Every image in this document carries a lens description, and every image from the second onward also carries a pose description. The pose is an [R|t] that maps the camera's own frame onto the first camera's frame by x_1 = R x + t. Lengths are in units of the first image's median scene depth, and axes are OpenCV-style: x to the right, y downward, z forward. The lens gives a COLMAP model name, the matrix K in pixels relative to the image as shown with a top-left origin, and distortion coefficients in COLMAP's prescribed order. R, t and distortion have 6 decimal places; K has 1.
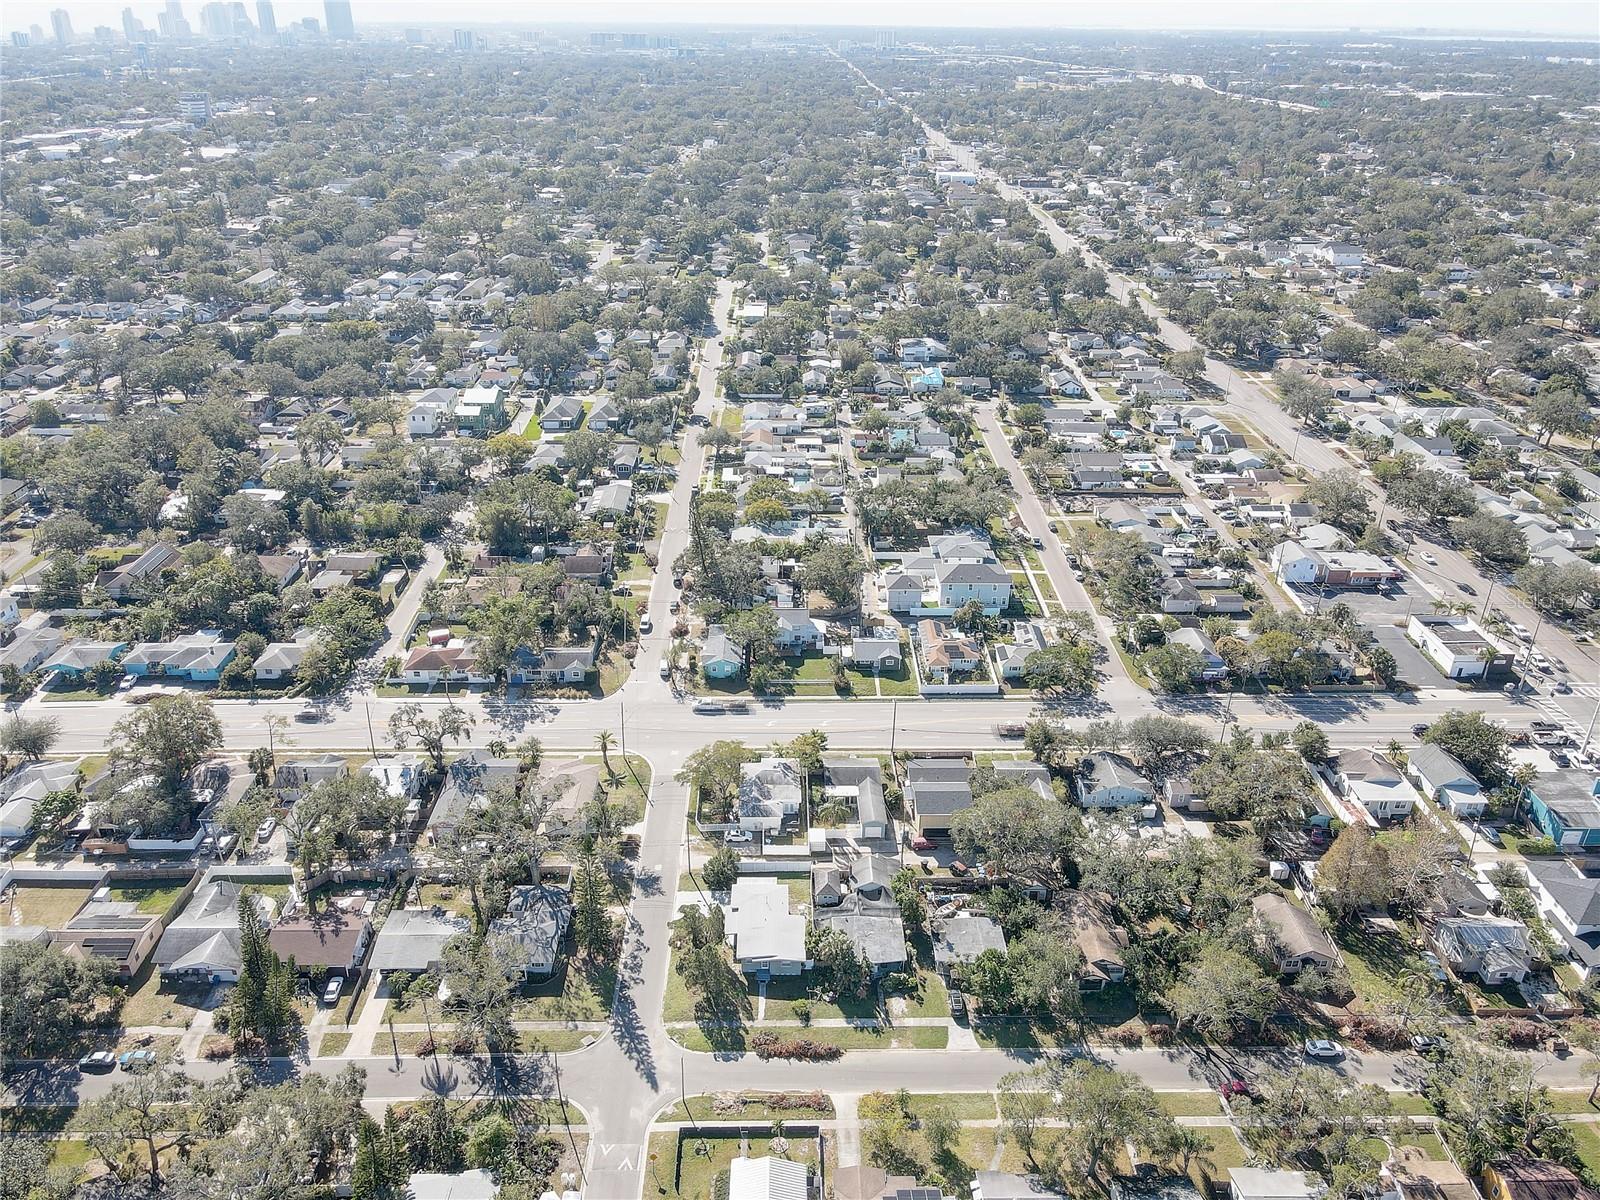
lens RADIAL K [[1120.7, 0, 796.8], [0, 1120.7, 602.5], [0, 0, 1]] dist [0.011326, 0.003390]
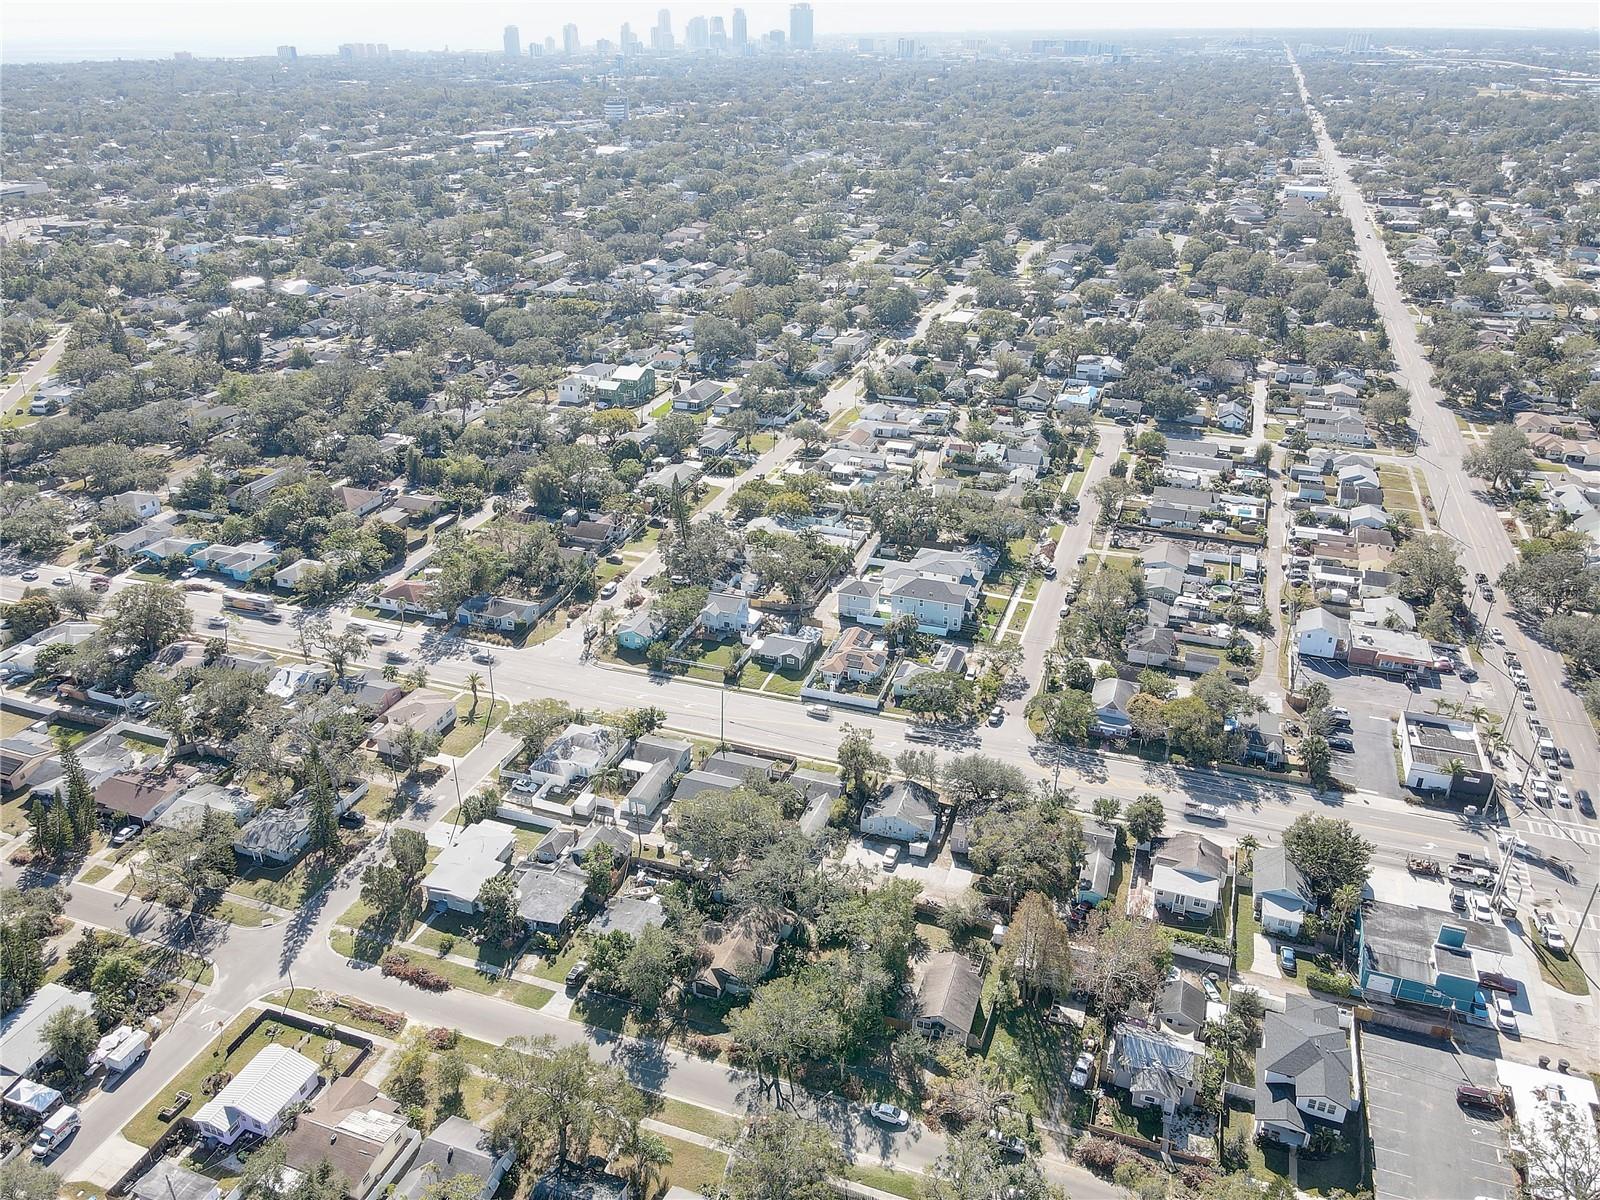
lens RADIAL K [[1120.7, 0, 796.9], [0, 1120.7, 598.5], [0, 0, 1]] dist [0.011326, 0.003390]
pose [[0.940035, 0.146869, -0.307836, 0.377393], [-0.149352, 0.988661, 0.015618, -0.017540], [0.306639, 0.031294, 0.951311, 0.047543]]
